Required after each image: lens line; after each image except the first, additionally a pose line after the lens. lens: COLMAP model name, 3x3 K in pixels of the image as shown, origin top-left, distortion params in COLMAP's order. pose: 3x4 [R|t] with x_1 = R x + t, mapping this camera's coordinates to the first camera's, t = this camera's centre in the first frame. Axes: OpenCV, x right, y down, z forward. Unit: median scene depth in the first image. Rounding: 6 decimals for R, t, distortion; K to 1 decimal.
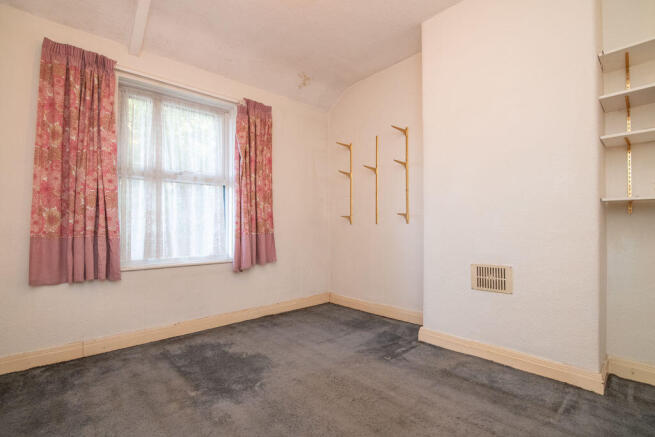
lens RADIAL K [[308.6, 0, 324.0], [0, 308.6, 224.3], [0, 0, 1]] dist [-0.016236, -0.001255]
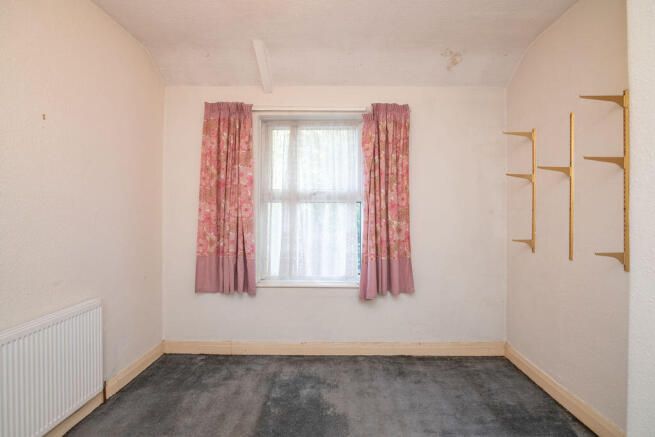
lens RADIAL K [[308.6, 0, 330.6], [0, 308.6, 206.6], [0, 0, 1]] dist [-0.016236, -0.001255]
pose [[0.736832, 0.000937, -0.676075, 0.279040], [0.001366, 0.999995, 0.002874, -0.132936], [0.676075, -0.003041, 0.736827, 0.302158]]
